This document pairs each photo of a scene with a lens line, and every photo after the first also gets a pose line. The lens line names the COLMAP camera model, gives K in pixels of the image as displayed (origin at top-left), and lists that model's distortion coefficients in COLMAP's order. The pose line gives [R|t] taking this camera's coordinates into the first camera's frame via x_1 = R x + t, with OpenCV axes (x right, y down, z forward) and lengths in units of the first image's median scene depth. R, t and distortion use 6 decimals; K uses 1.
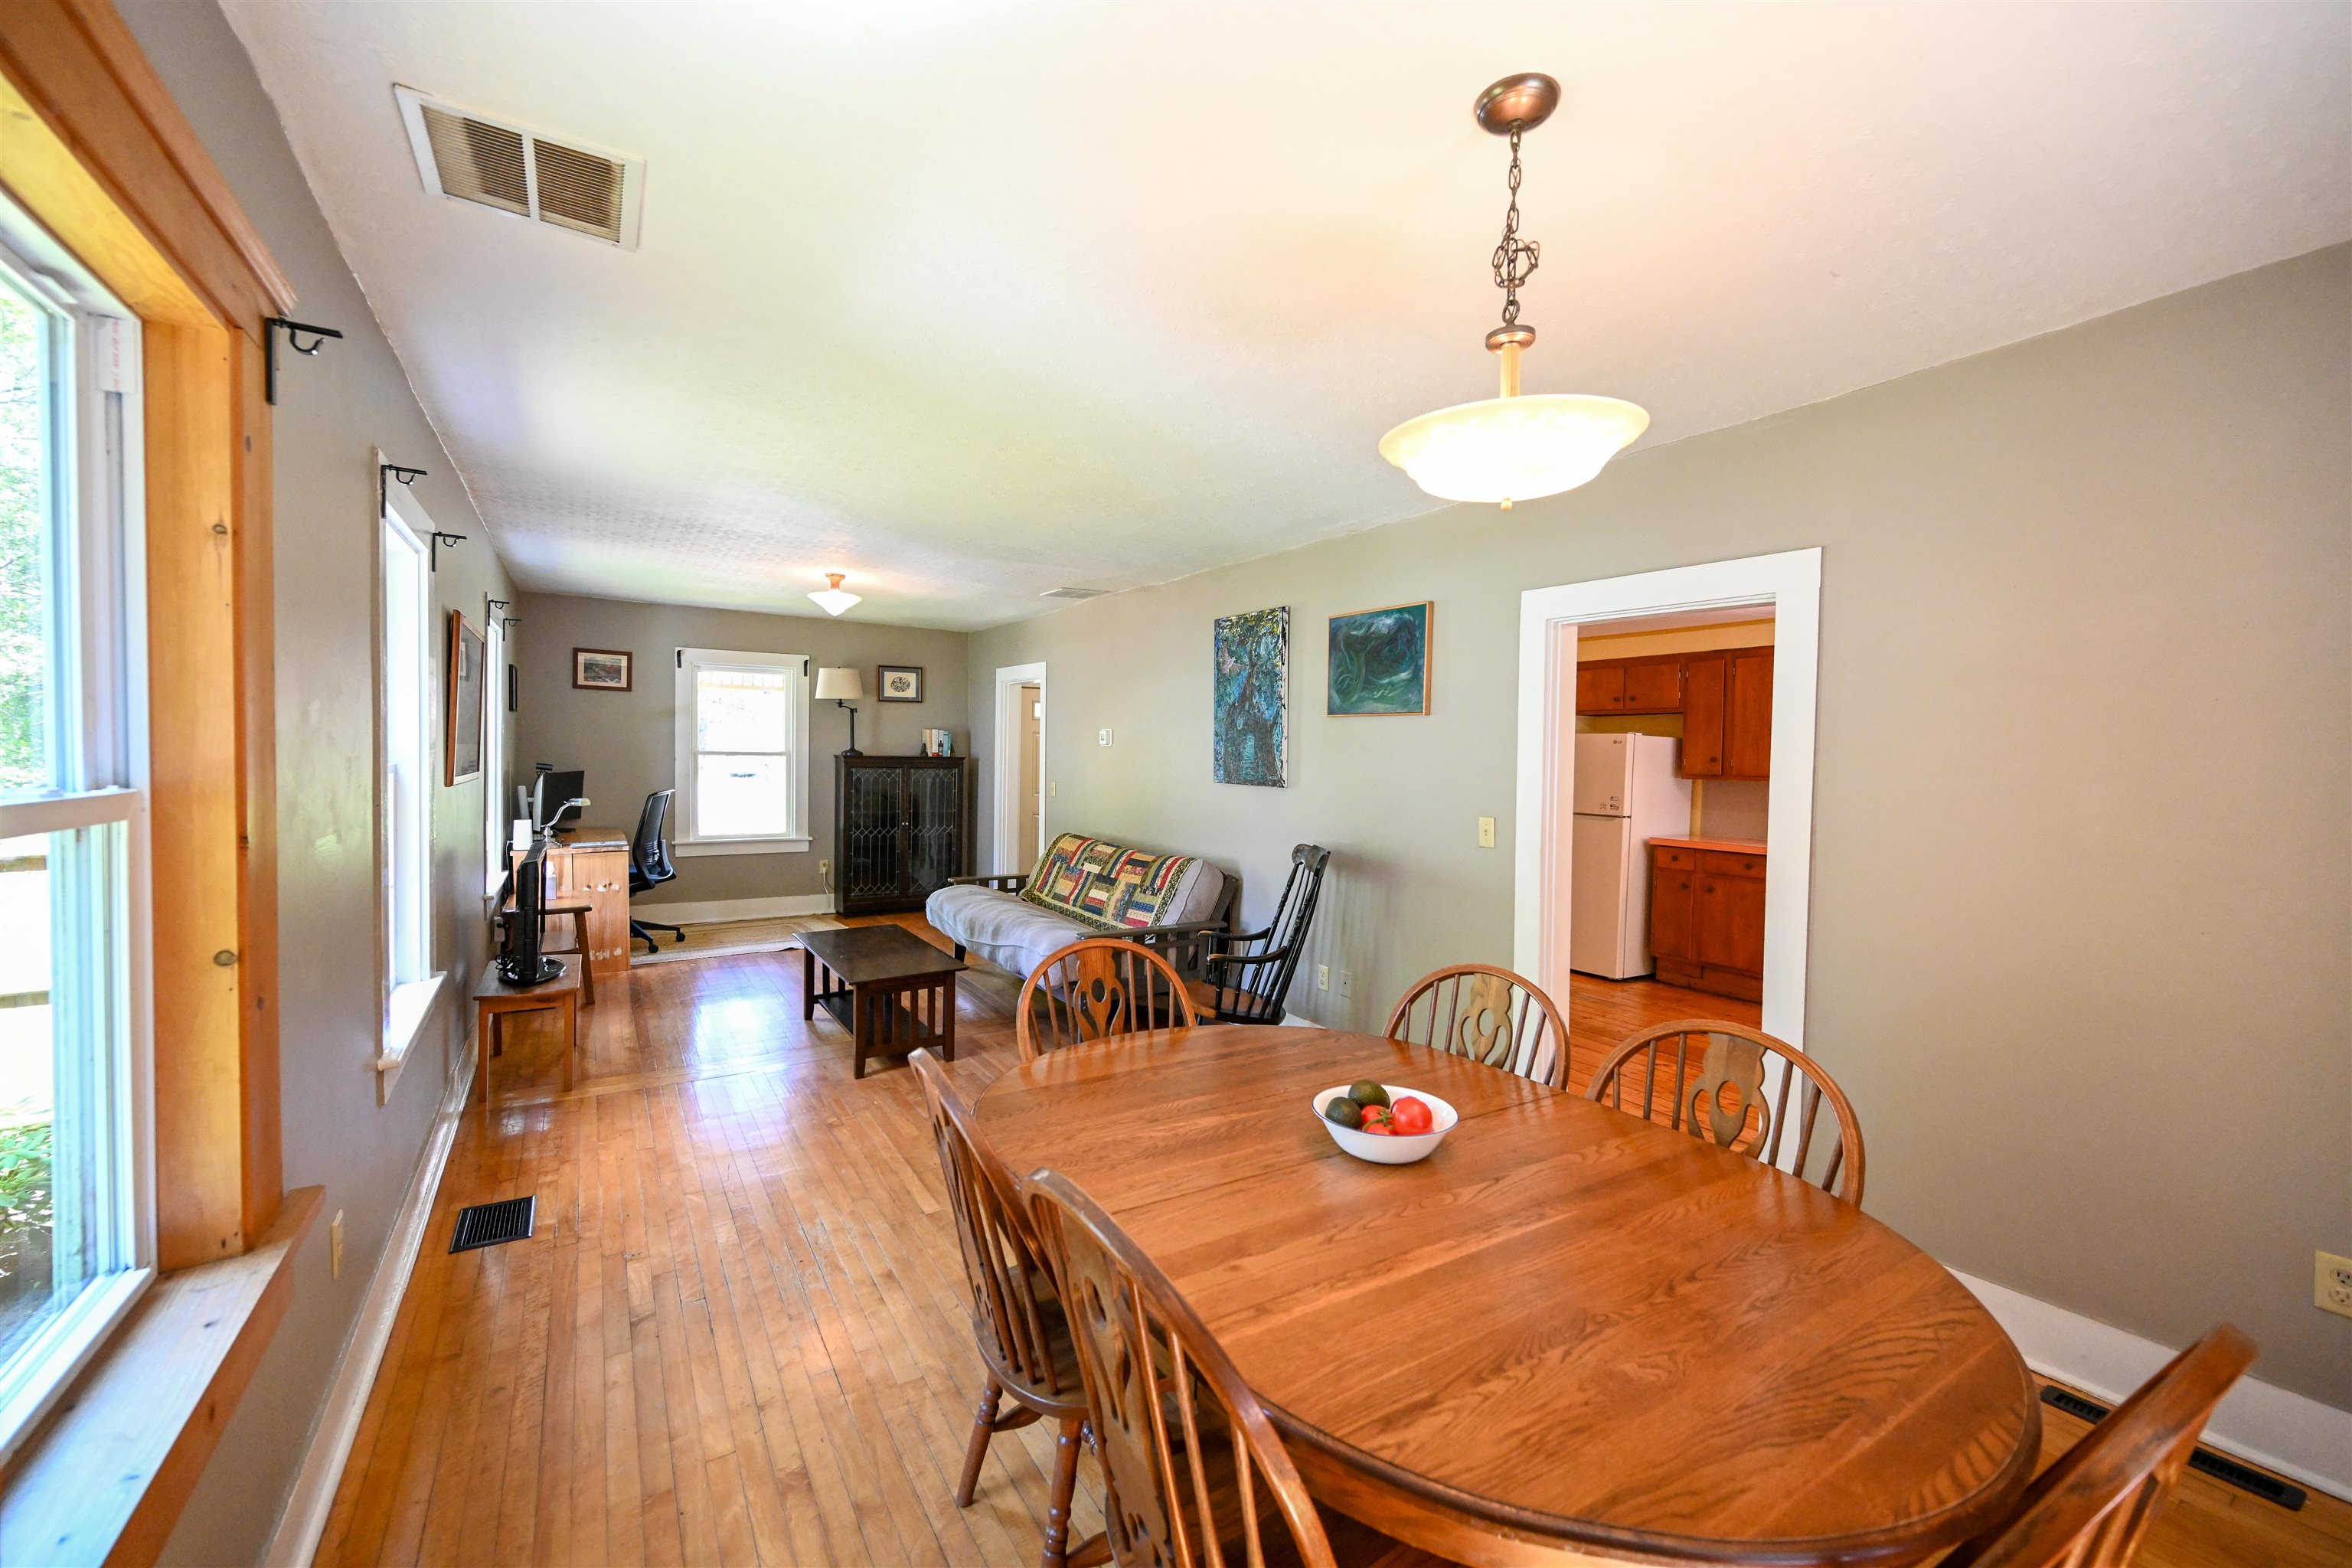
lens RADIAL K [[928.6, 0, 1180.7], [0, 928.6, 787.3], [0, 0, 1]] dist [-0.000928, 0.002188]
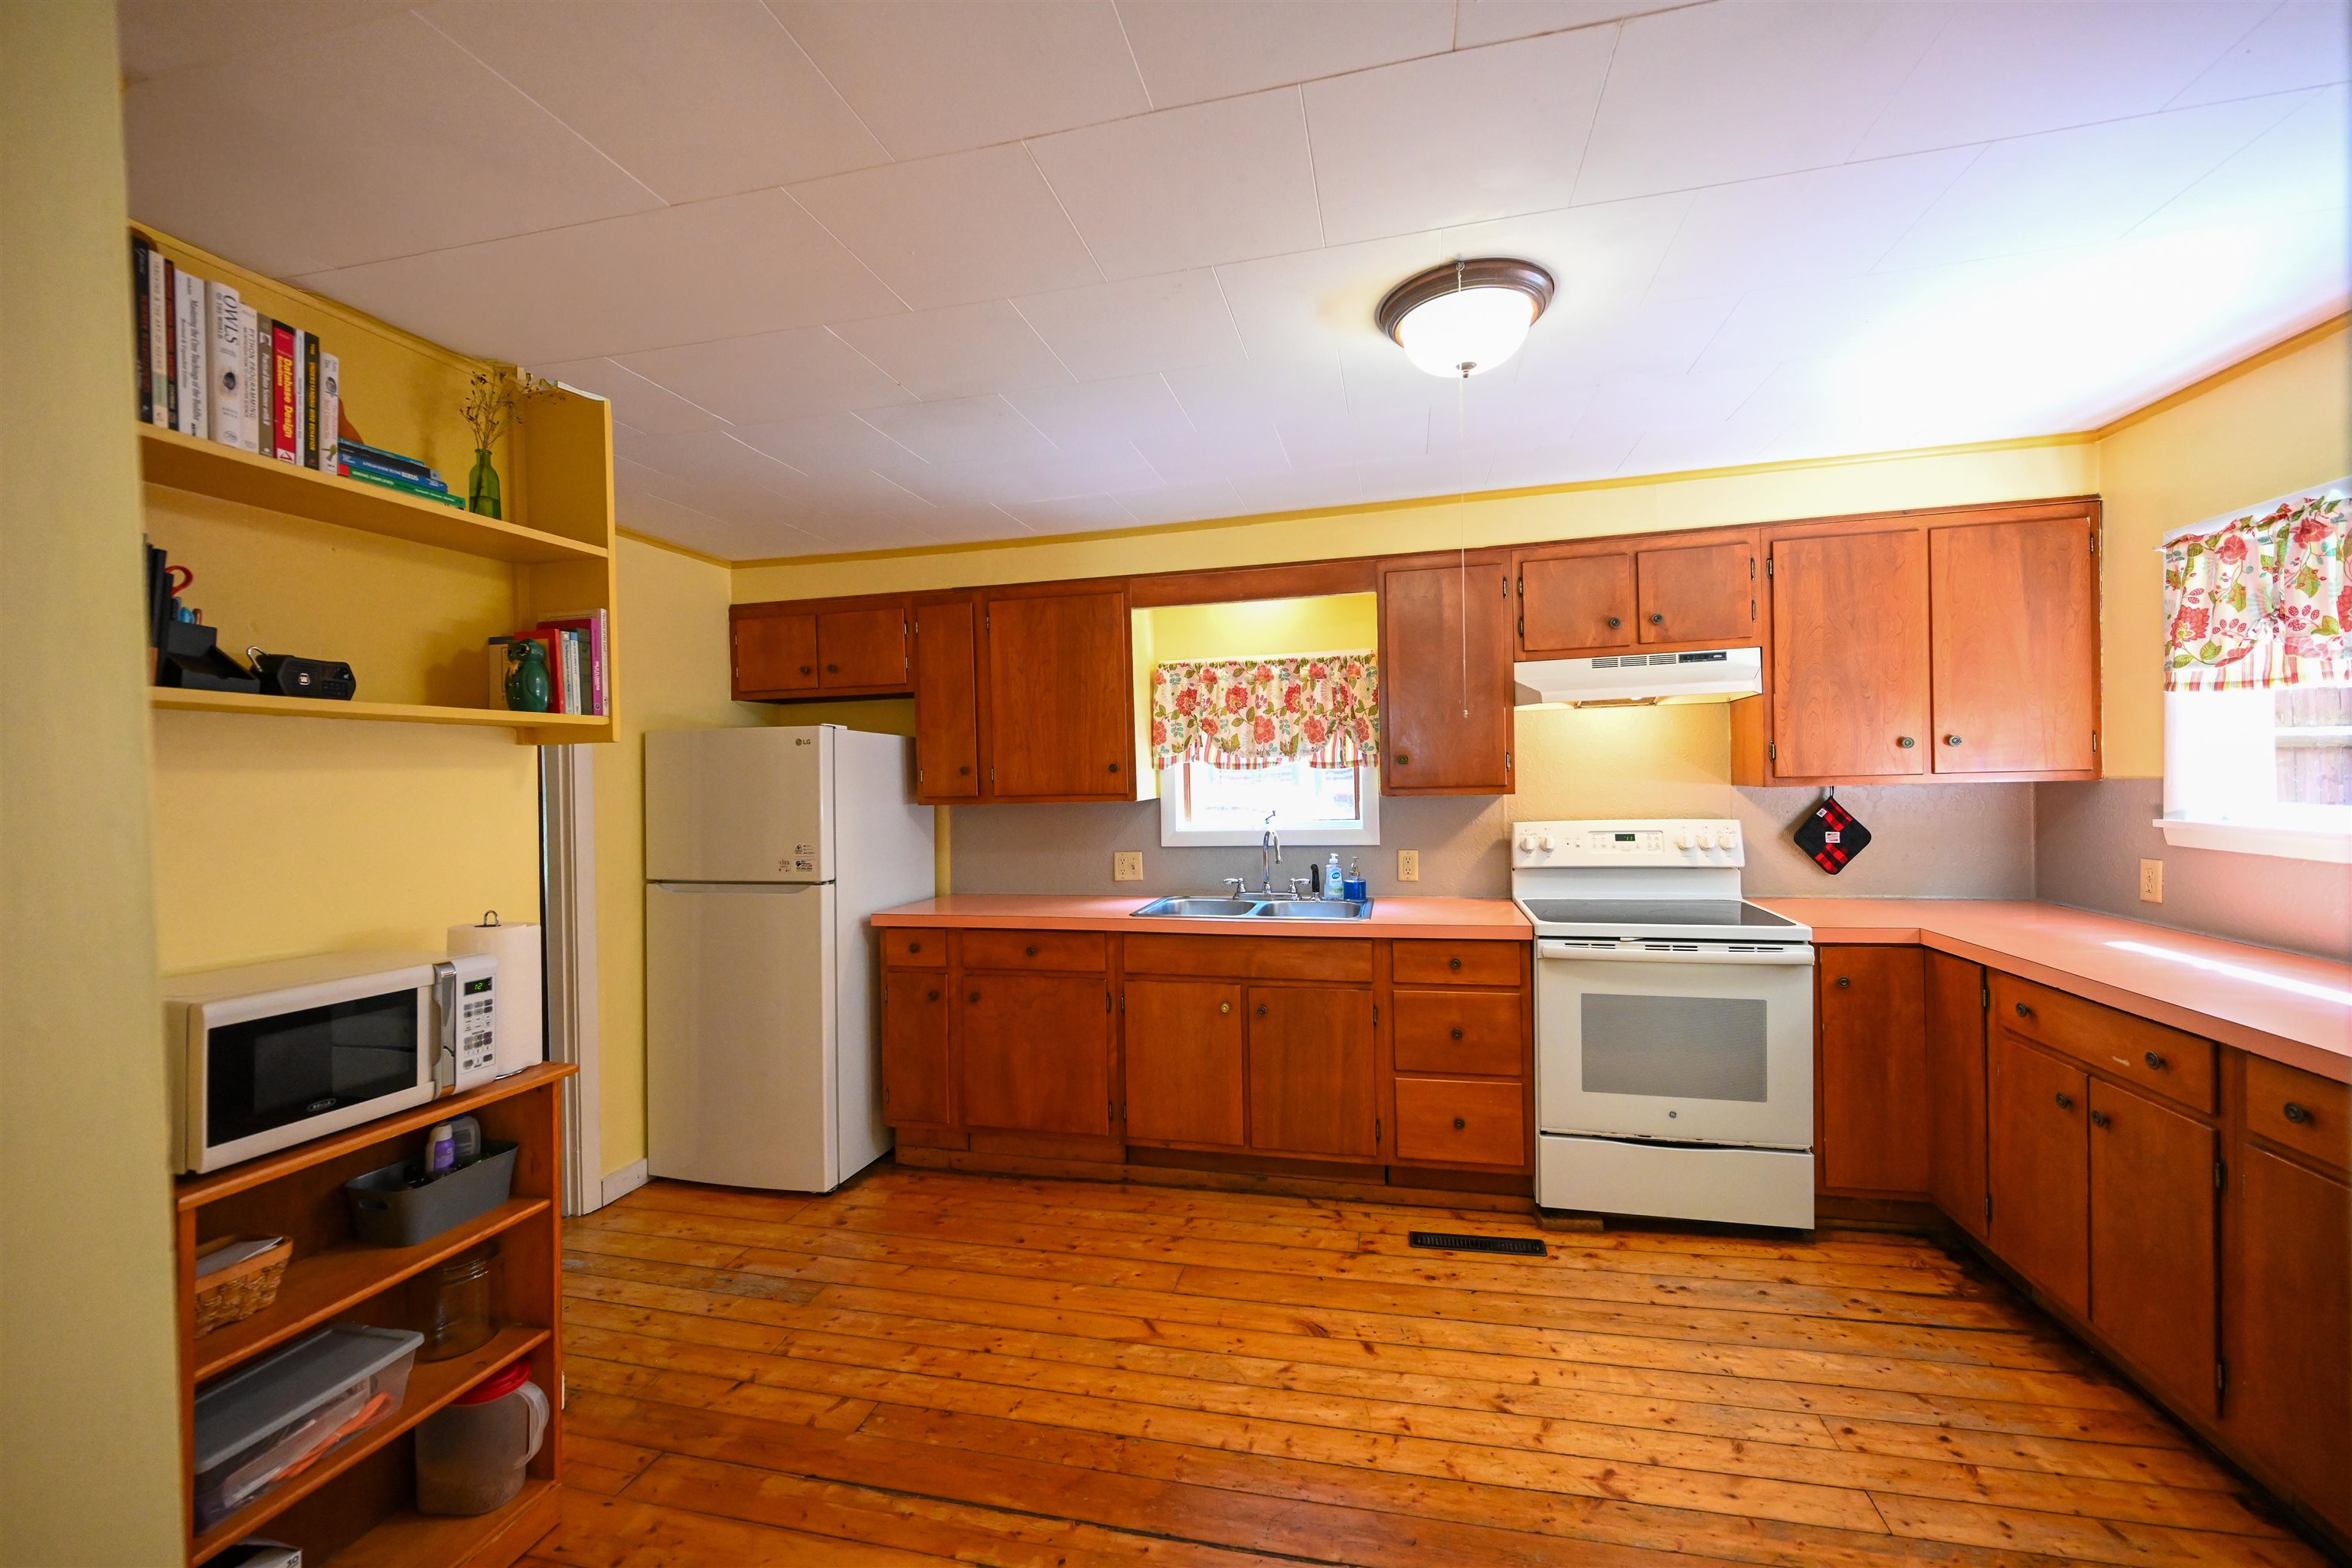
lens RADIAL K [[928.6, 0, 1180.7], [0, 928.6, 787.3], [0, 0, 1]] dist [-0.000928, 0.002188]
pose [[0.719651, -0.038500, 0.693268, 0.257586], [0.057311, 0.998348, -0.004050, -0.008624], [-0.691967, 0.042647, 0.720669, 0.470977]]
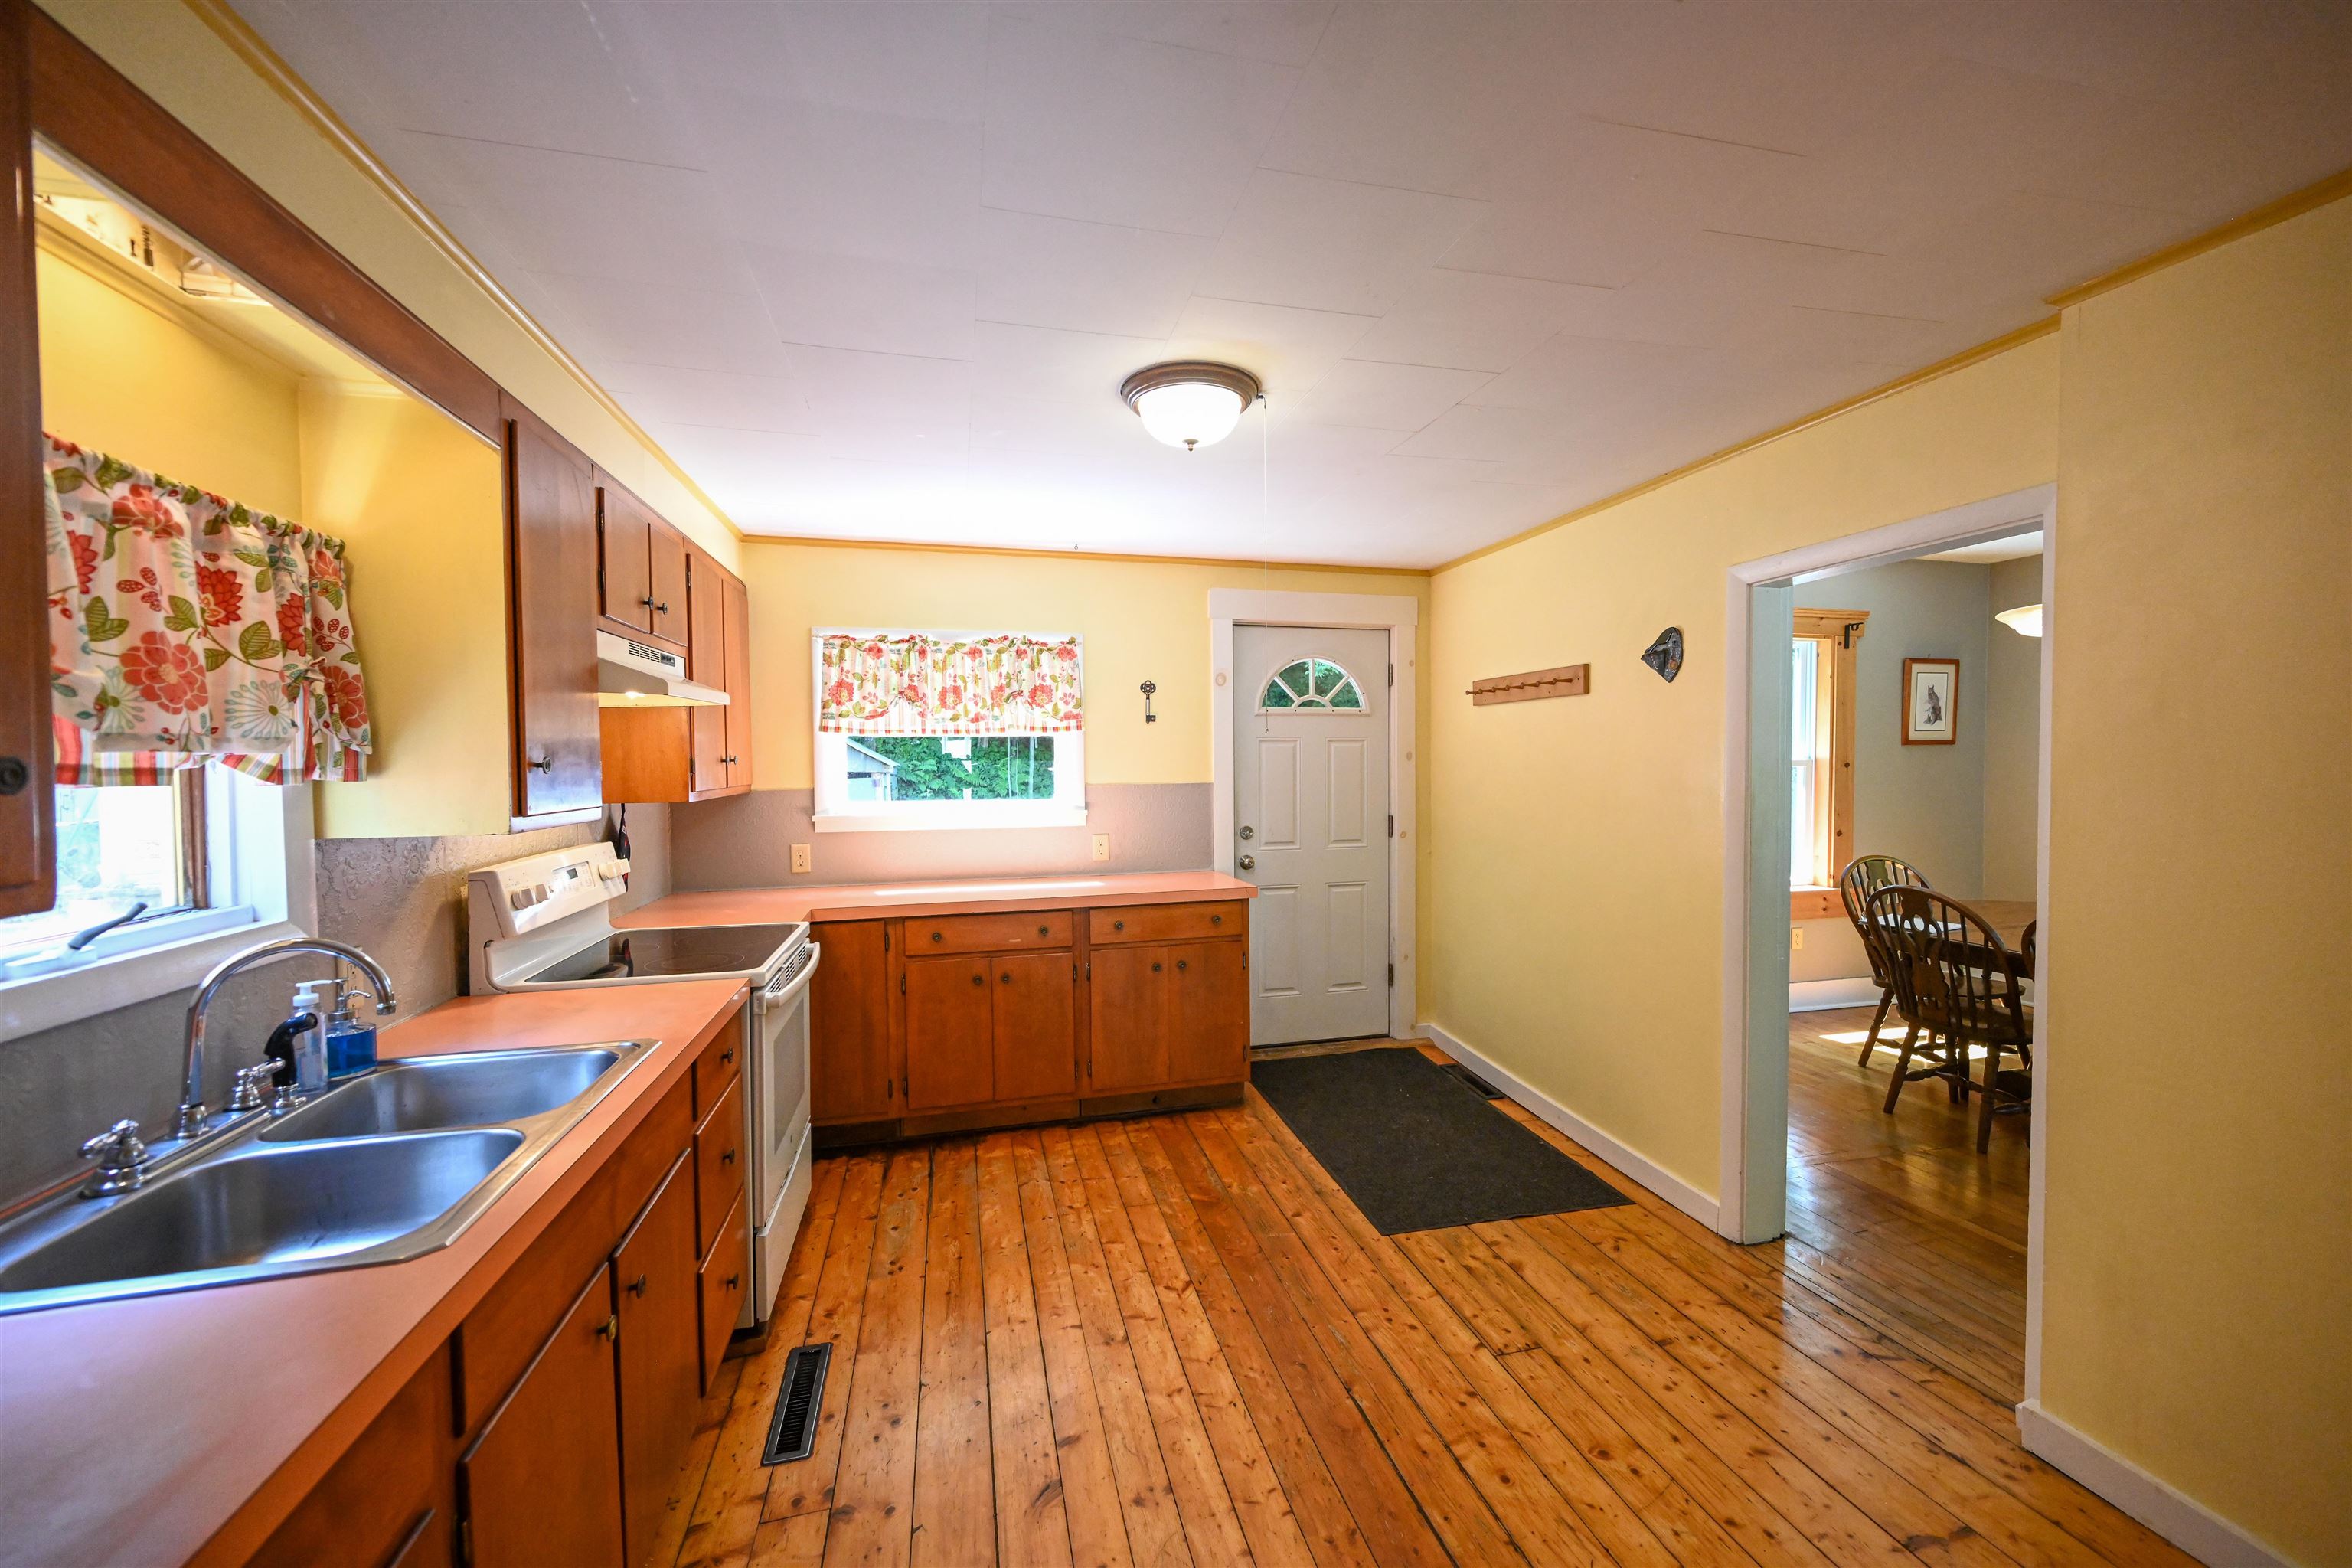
lens RADIAL K [[928.6, 0, 1180.7], [0, 928.6, 787.3], [0, 0, 1]] dist [-0.000928, 0.002188]
pose [[-0.946401, -0.010547, 0.322822, 0.423285], [0.012230, 0.997580, 0.068444, -0.029984], [-0.322763, 0.068723, -0.943982, 0.976477]]
